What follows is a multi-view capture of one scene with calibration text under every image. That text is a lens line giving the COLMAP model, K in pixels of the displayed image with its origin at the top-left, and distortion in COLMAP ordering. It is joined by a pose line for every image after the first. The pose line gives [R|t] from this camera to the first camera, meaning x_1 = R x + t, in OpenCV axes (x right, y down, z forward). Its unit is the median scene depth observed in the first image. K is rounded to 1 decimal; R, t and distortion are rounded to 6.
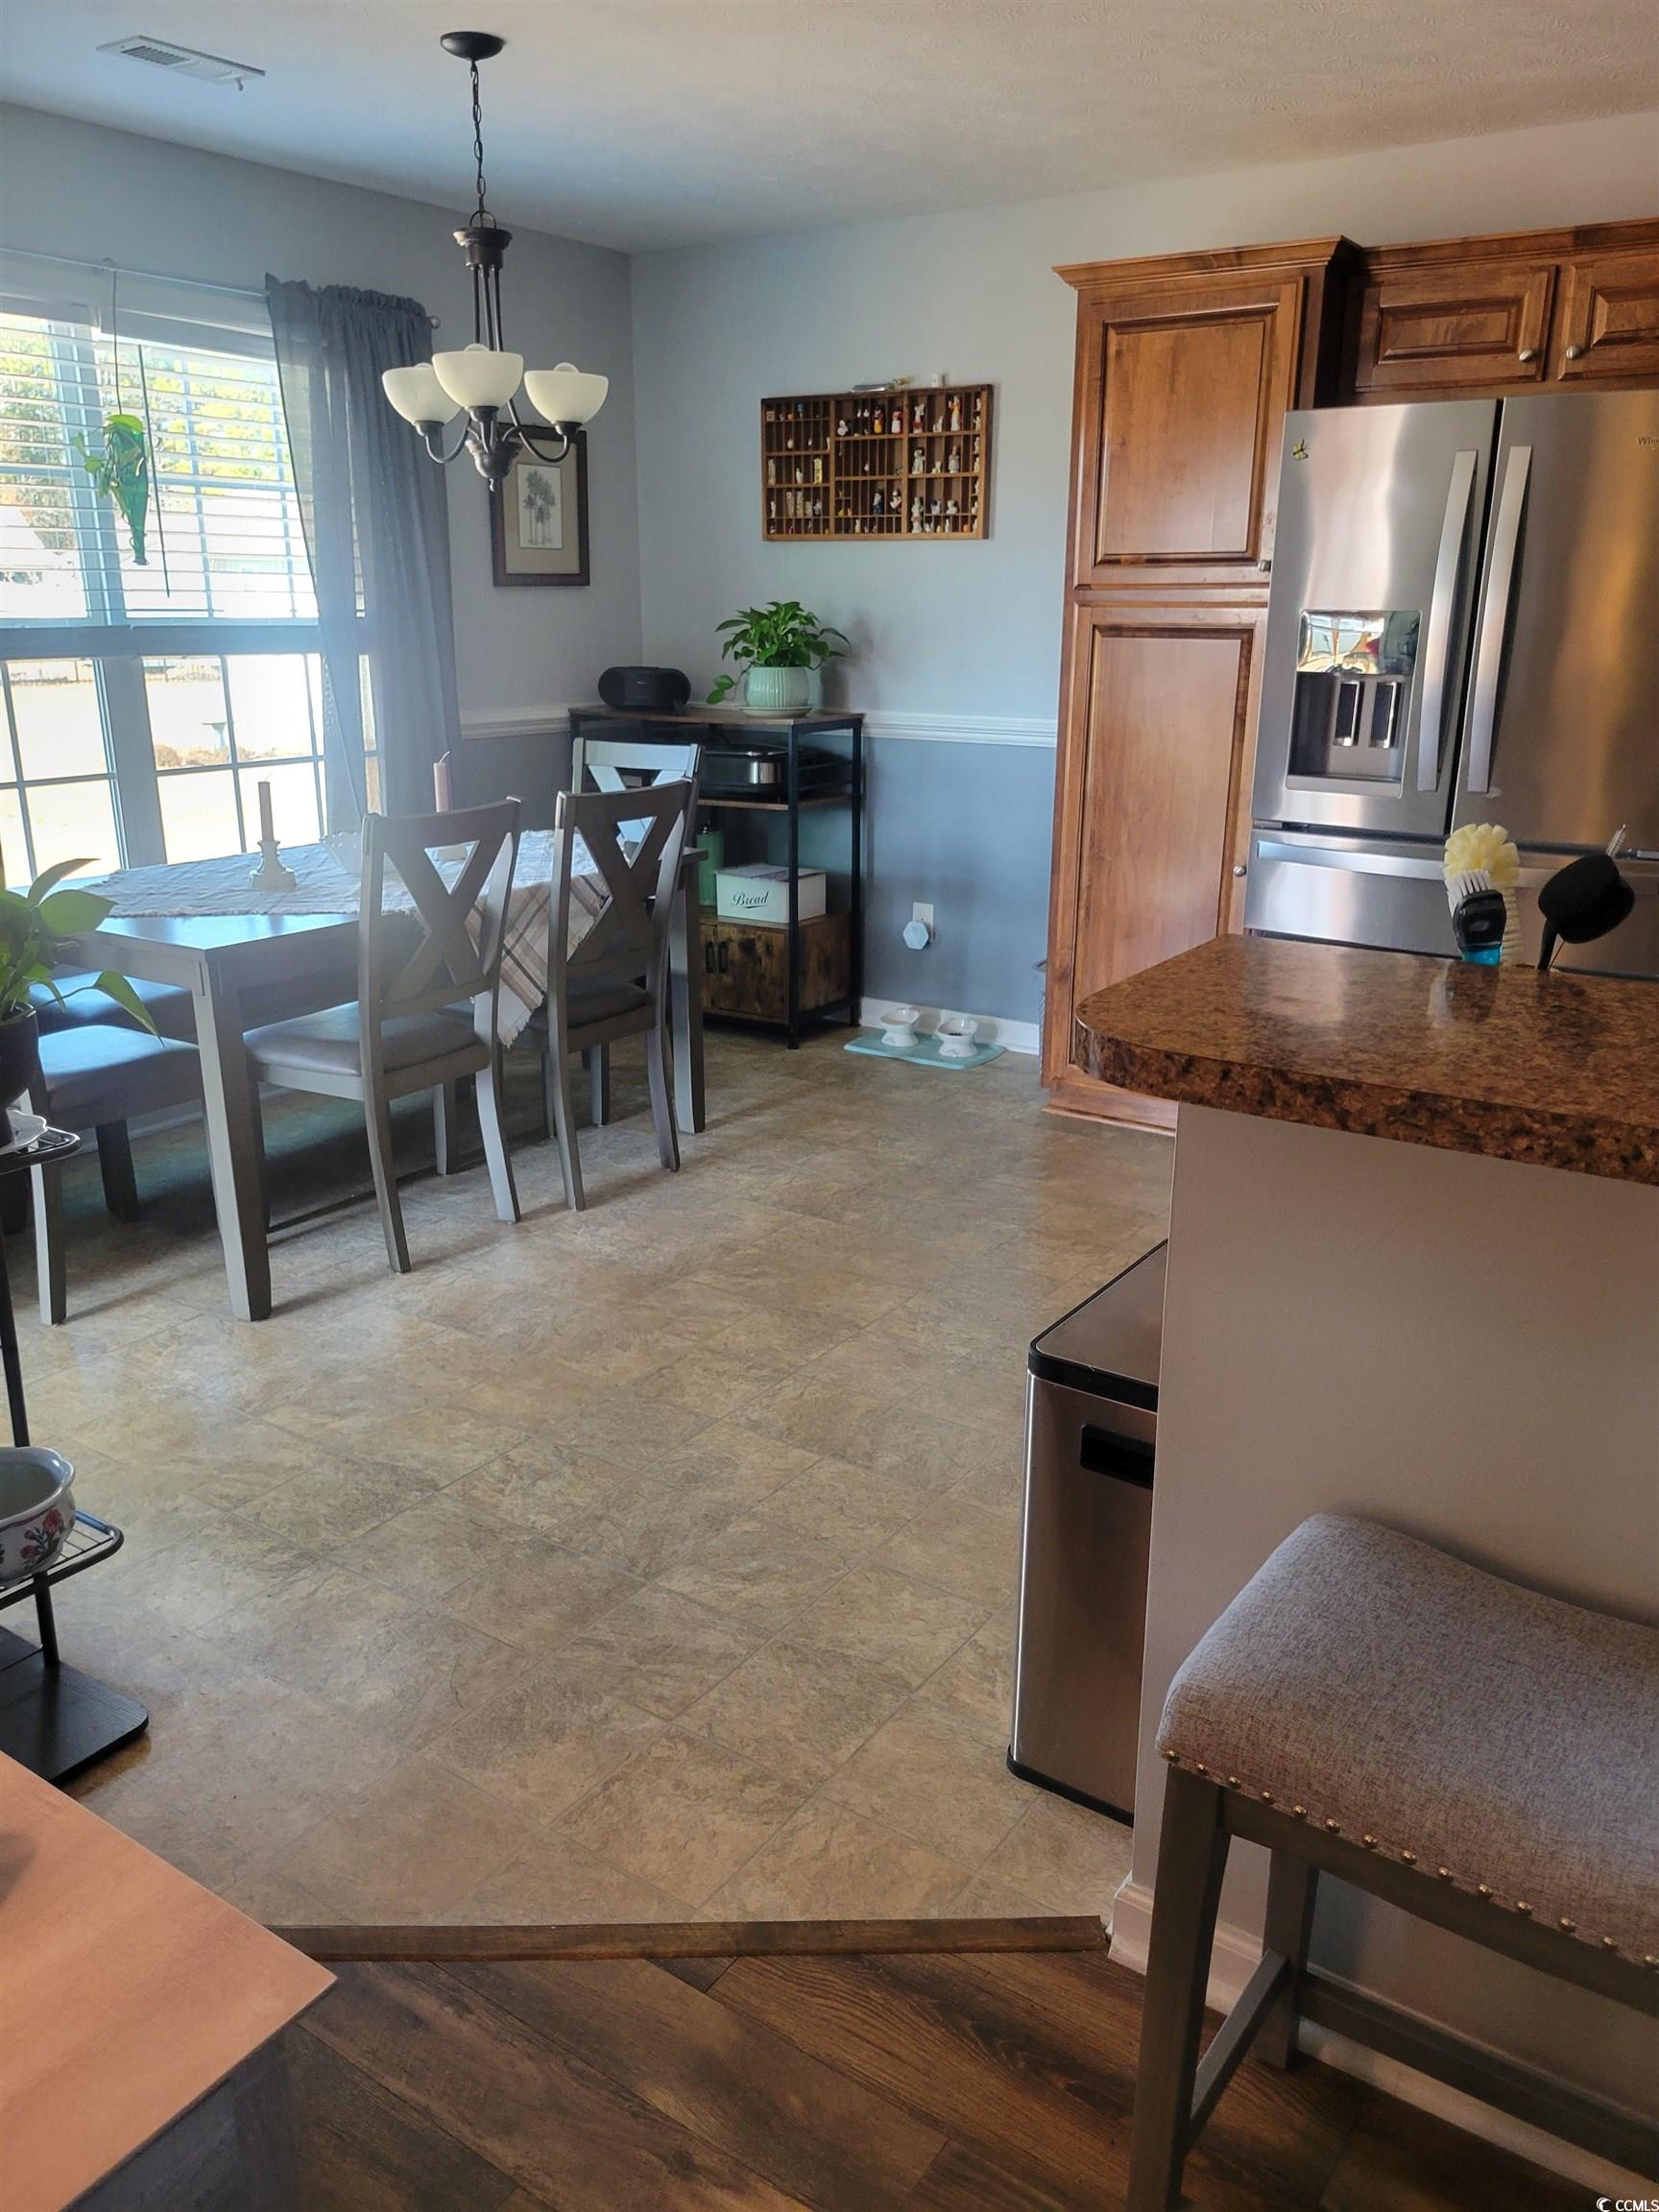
lens RADIAL K [[1656.3, 0, 826.6], [0, 1656.3, 1094.2], [0, 0, 1]] dist [0.047696, -0.046104]
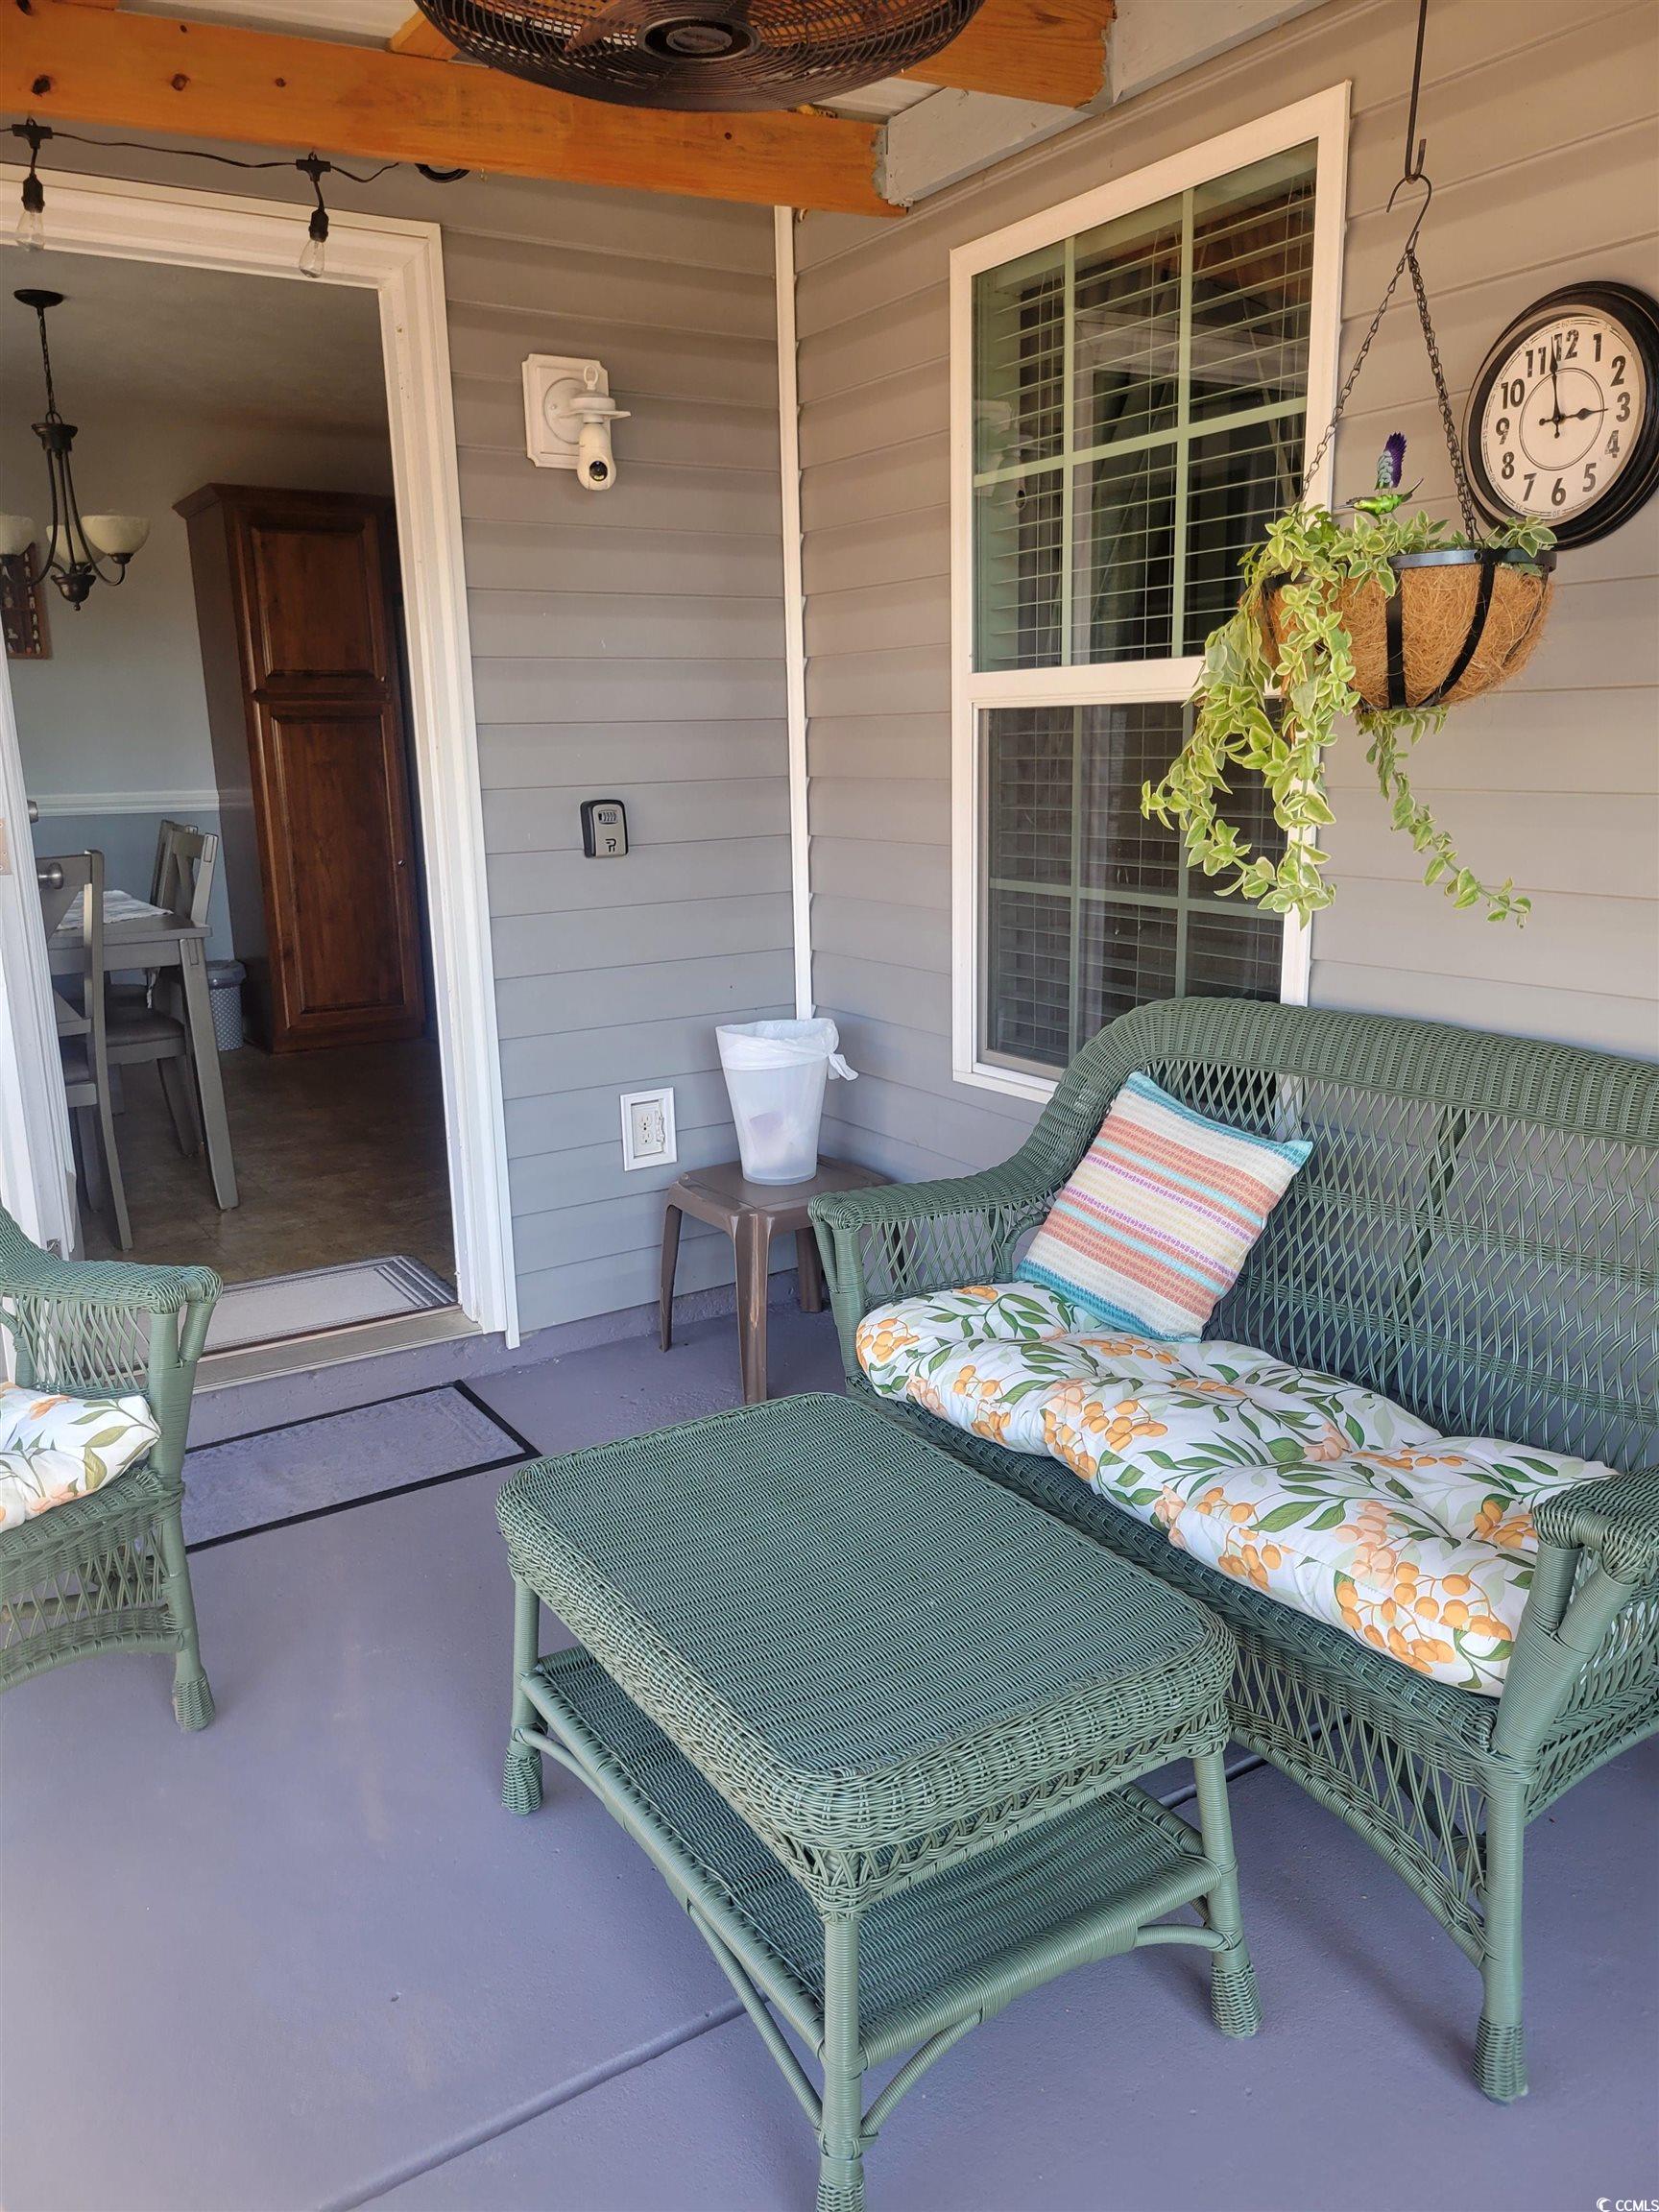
lens RADIAL K [[1656.3, 0, 826.6], [0, 1656.3, 1094.2], [0, 0, 1]] dist [0.047696, -0.046104]
pose [[0.396875, -0.208342, 0.893915, -1.247754], [0.287547, 0.953096, 0.094472, 0.054438], [-0.871669, 0.219549, 0.438168, -0.029087]]
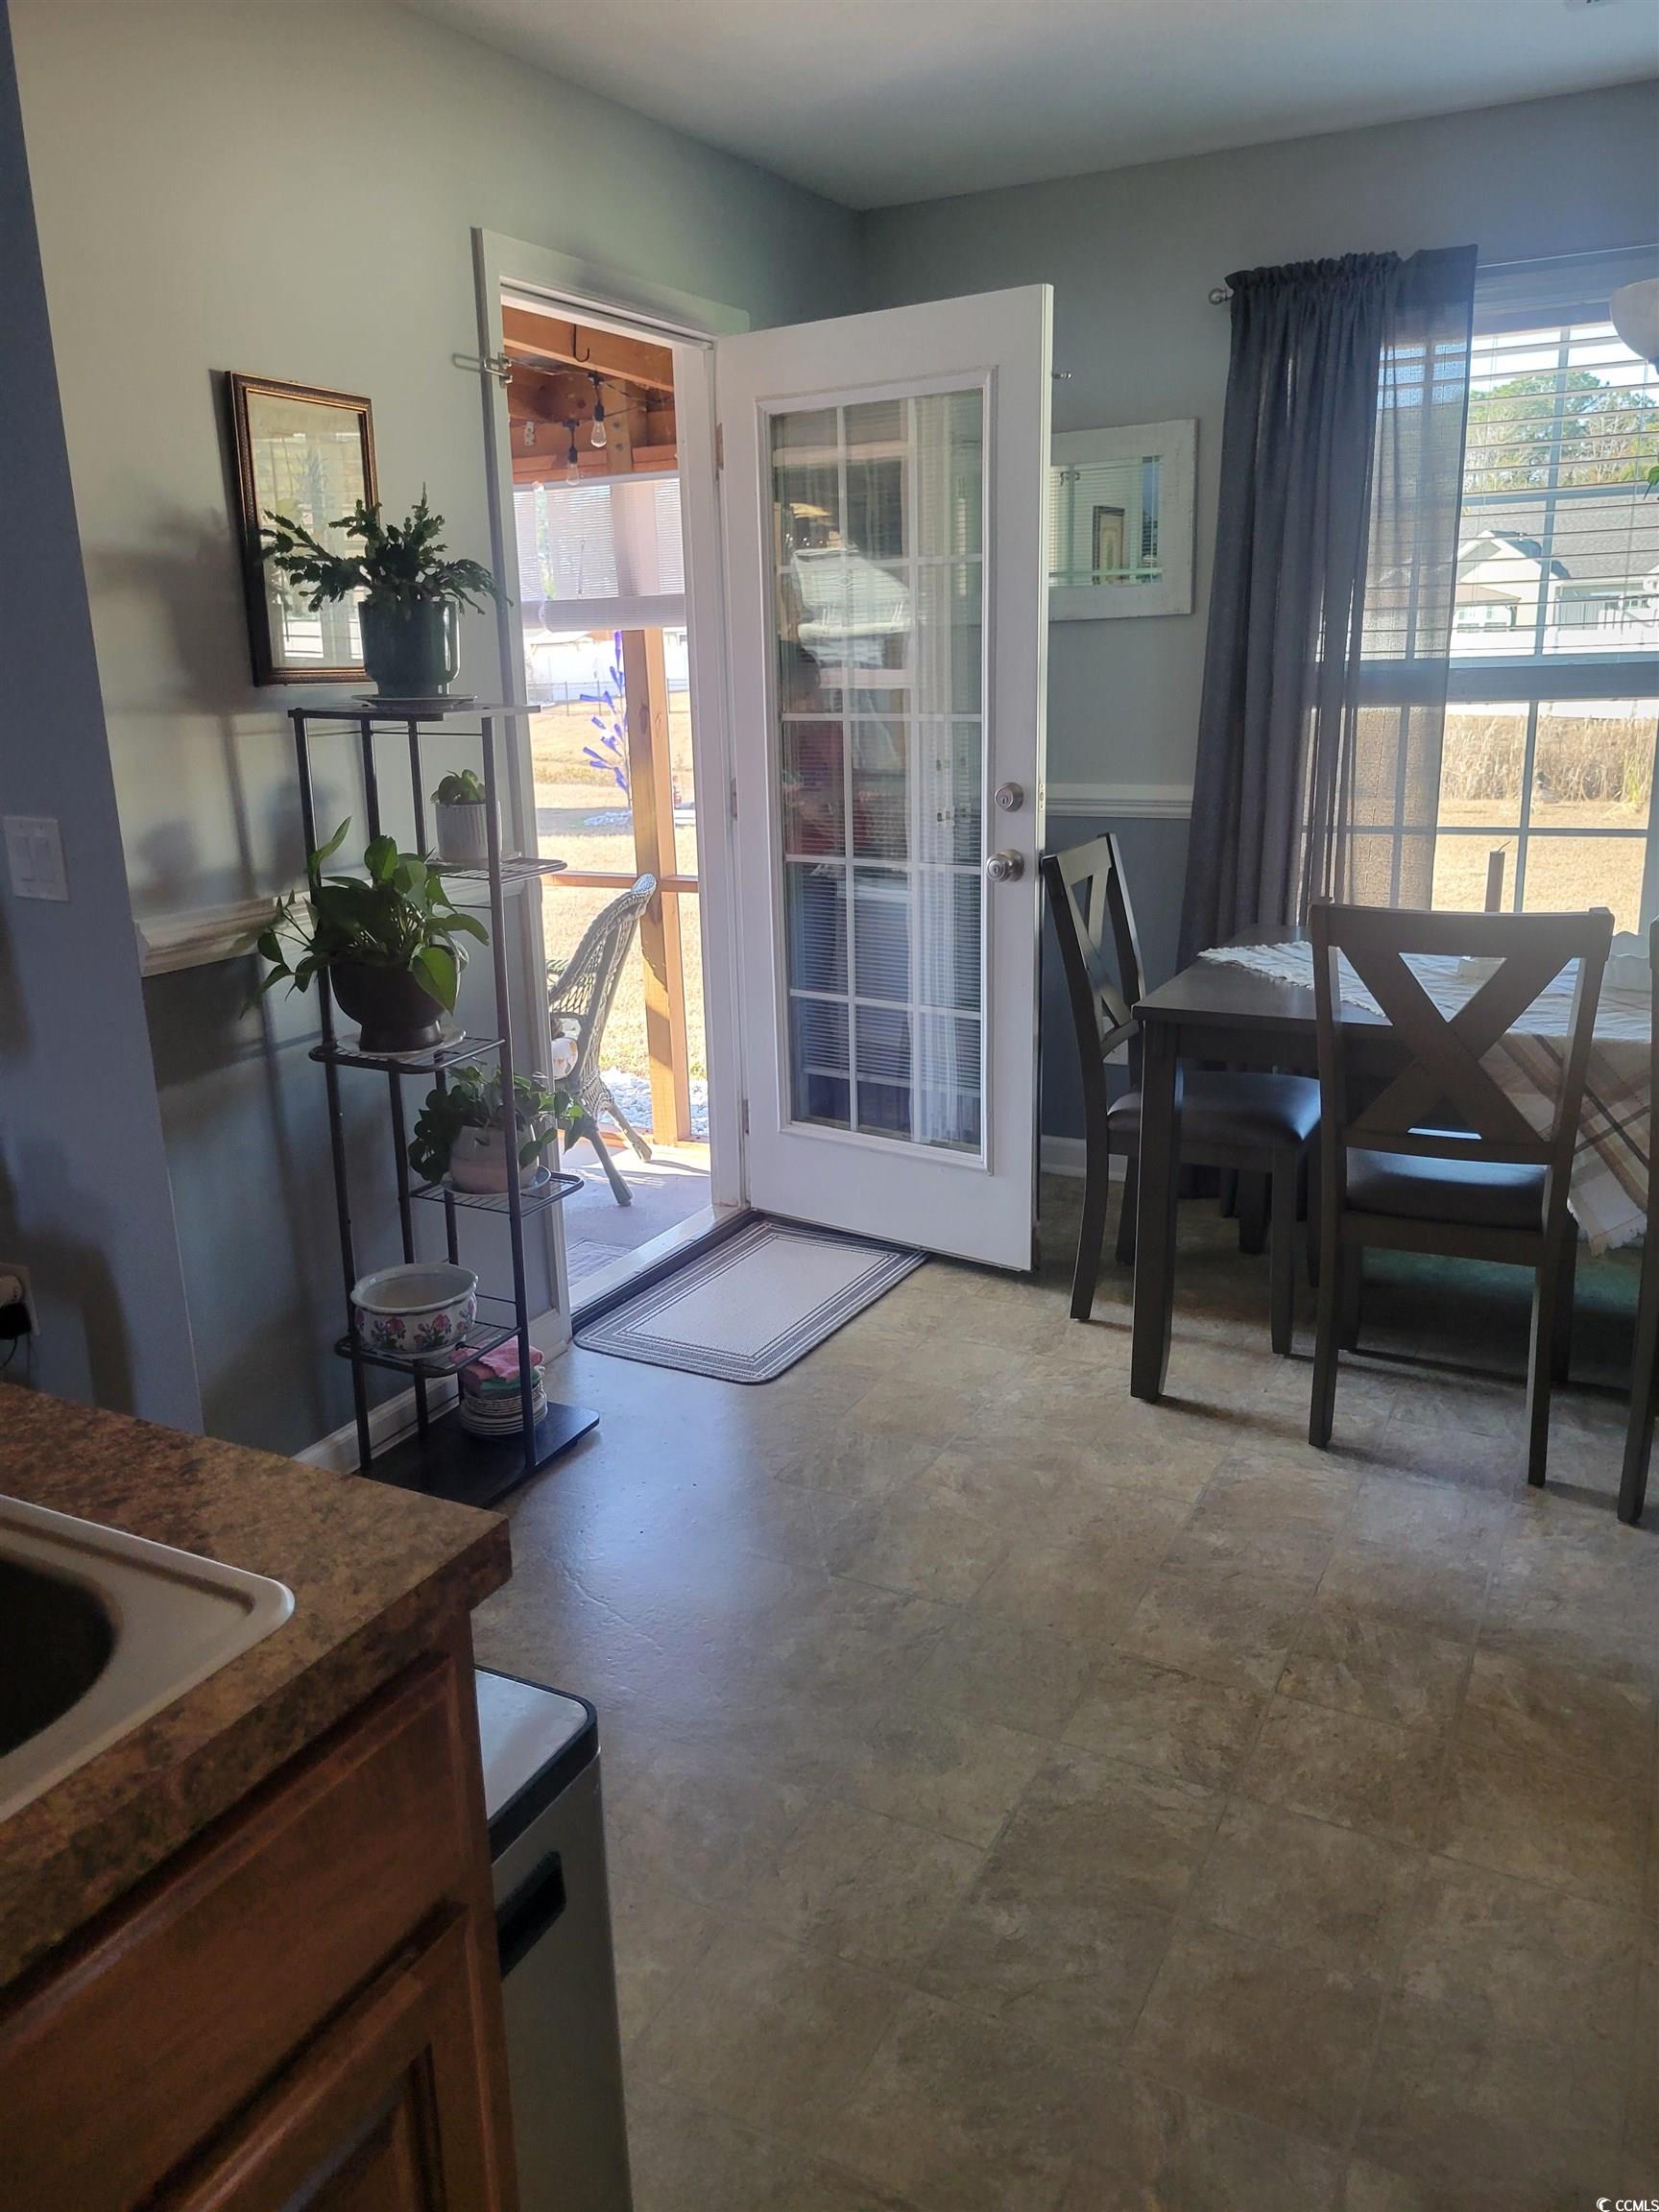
lens RADIAL K [[1658.9, 0, 813.1], [0, 1658.9, 1068.6], [0, 0, 1]] dist [0.070237, -0.043727]
pose [[0.117725, 0.241937, -0.963124, 0.469878], [-0.258317, 0.943941, 0.205543, -0.175422], [0.958860, 0.224594, 0.173622, 0.571356]]
